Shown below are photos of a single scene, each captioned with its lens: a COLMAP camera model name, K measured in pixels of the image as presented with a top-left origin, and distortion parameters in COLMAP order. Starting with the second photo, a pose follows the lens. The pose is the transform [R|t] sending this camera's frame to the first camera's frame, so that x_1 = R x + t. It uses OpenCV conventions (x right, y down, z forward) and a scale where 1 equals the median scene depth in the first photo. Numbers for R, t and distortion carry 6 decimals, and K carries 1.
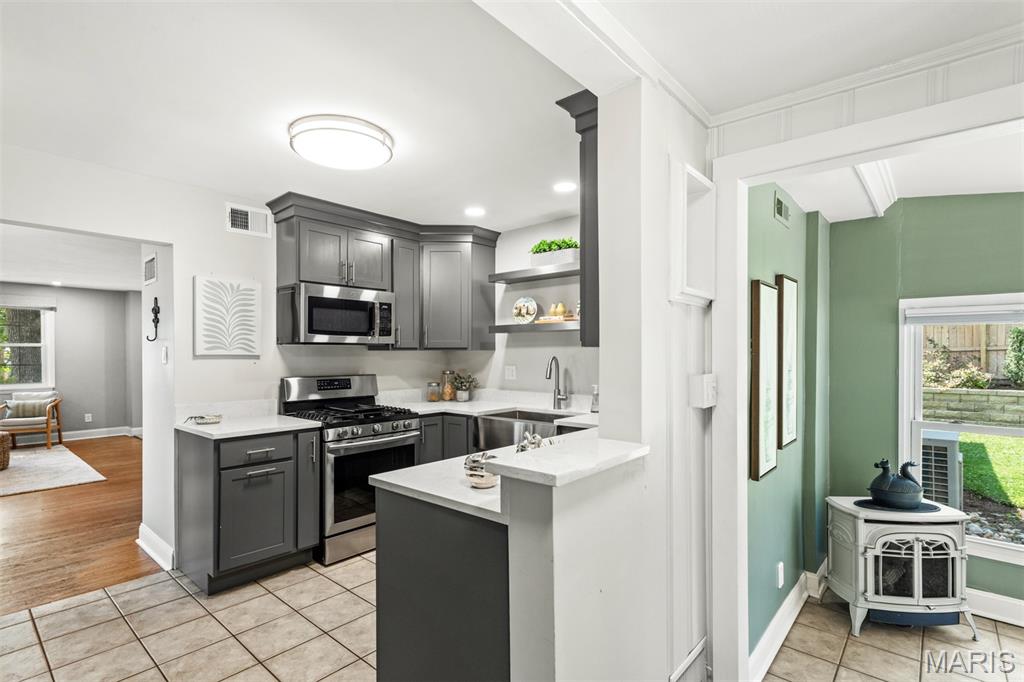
lens RADIAL K [[486.8, 0, 516.9], [0, 486.8, 358.1], [0, 0, 1]] dist [-0.003478, 0.001869]
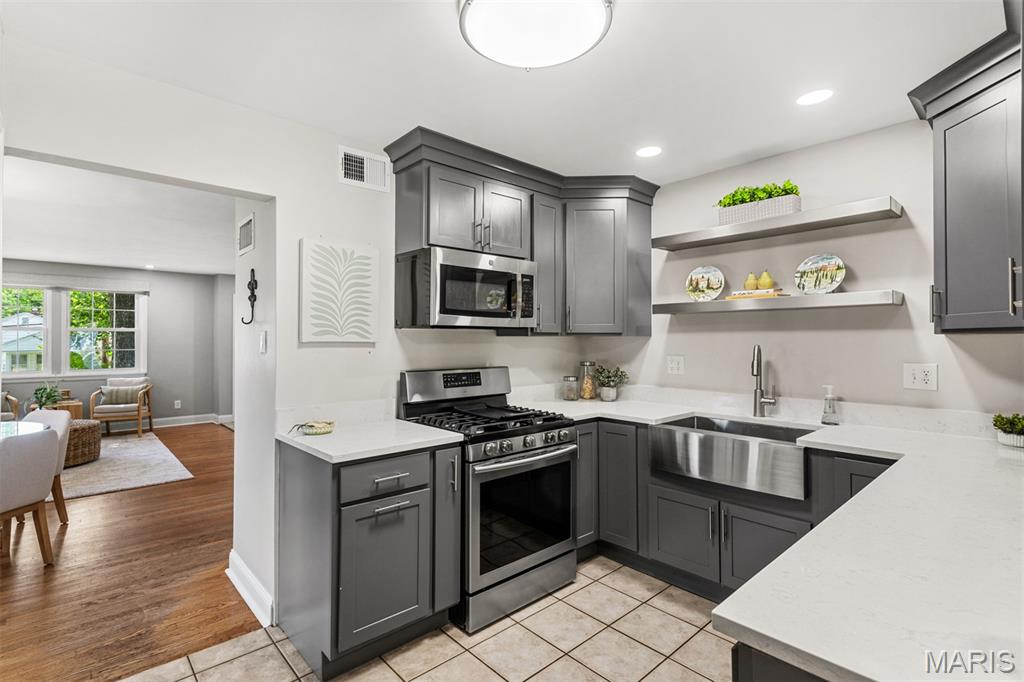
lens RADIAL K [[486.8, 0, 519.8], [0, 486.8, 337.2], [0, 0, 1]] dist [-0.003478, 0.001869]
pose [[0.993566, 0.001738, -0.113241, -0.209783], [-0.003174, 0.999917, -0.012504, -0.005184], [0.113210, 0.012783, 0.993489, 0.250942]]
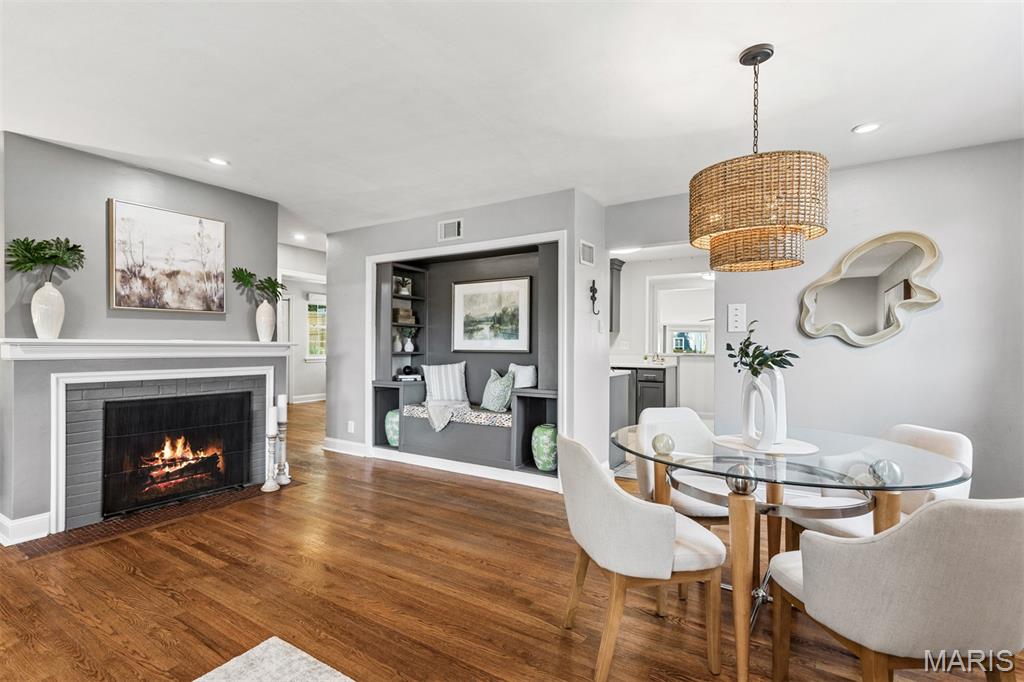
lens RADIAL K [[463.8, 0, 517.0], [0, 463.8, 344.6], [0, 0, 1]] dist [-0.004300, -0.001433]
pose [[-0.170753, 0.001753, 0.985312, -1.829238], [0.003569, 0.999993, -0.001160, 0.045483], [-0.985307, 0.003318, -0.170758, 1.339152]]
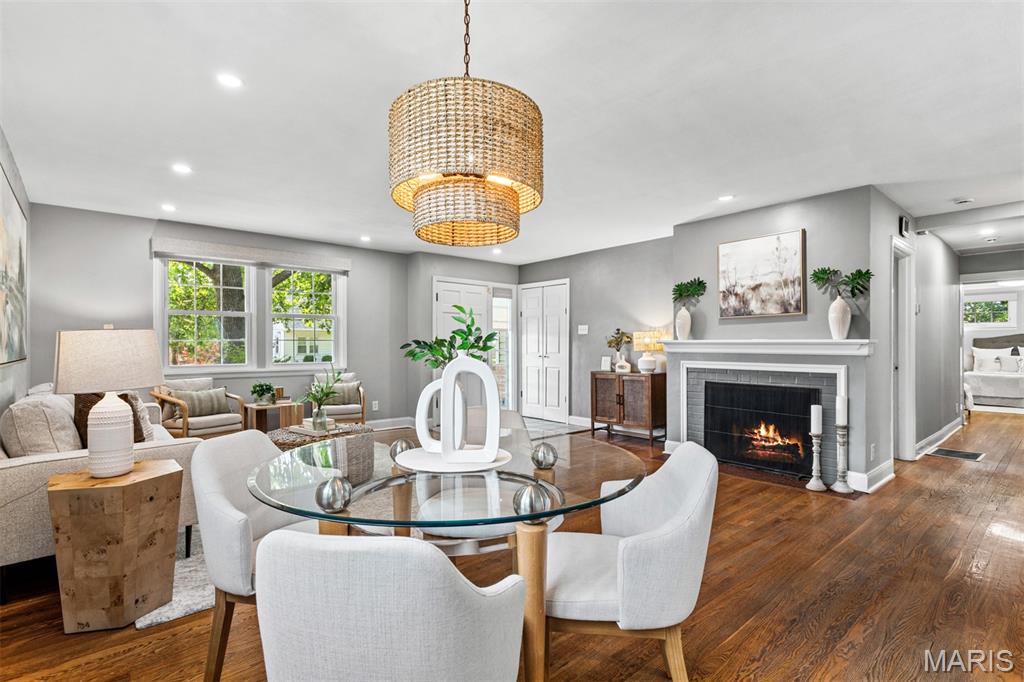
lens RADIAL K [[486.8, 0, 504.1], [0, 486.8, 343.2], [0, 0, 1]] dist [-0.003478, 0.001869]
pose [[0.992798, 0.001581, -0.119791, -1.246019], [-0.003379, 0.999885, -0.014801, 0.063378], [0.119754, 0.015099, 0.992689, 0.517466]]
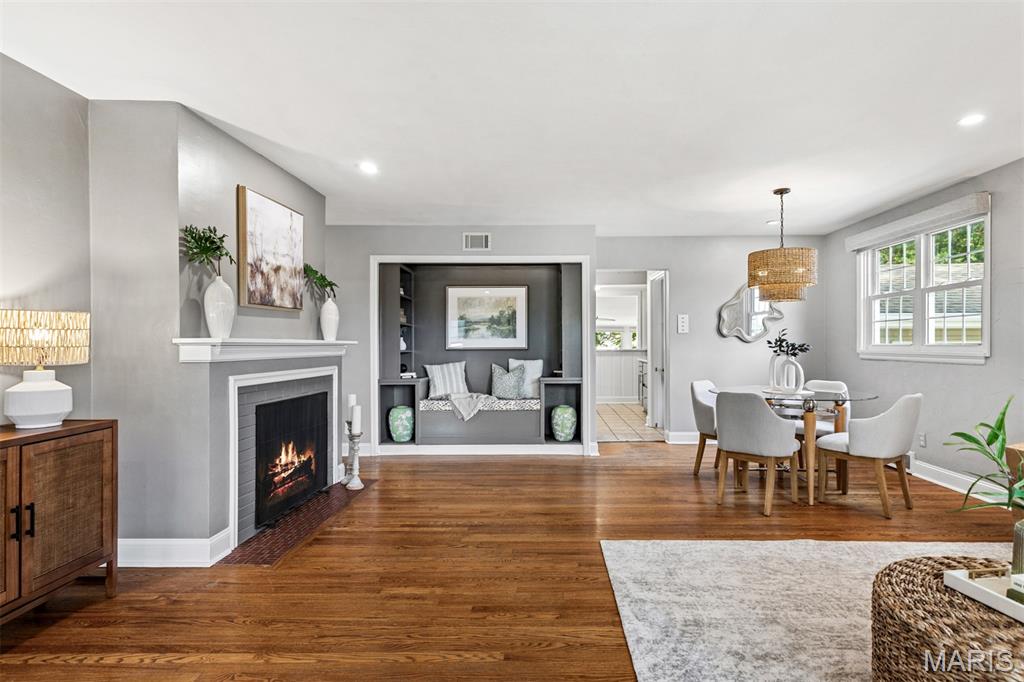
lens RADIAL K [[486.8, 0, 533.8], [0, 486.8, 346.9], [0, 0, 1]] dist [-0.003478, 0.001869]
pose [[-0.651356, -0.000936, 0.758772, -1.808466], [0.010154, 0.999899, 0.009950, 0.042698], [-0.758705, 0.014186, -0.651280, 2.141723]]
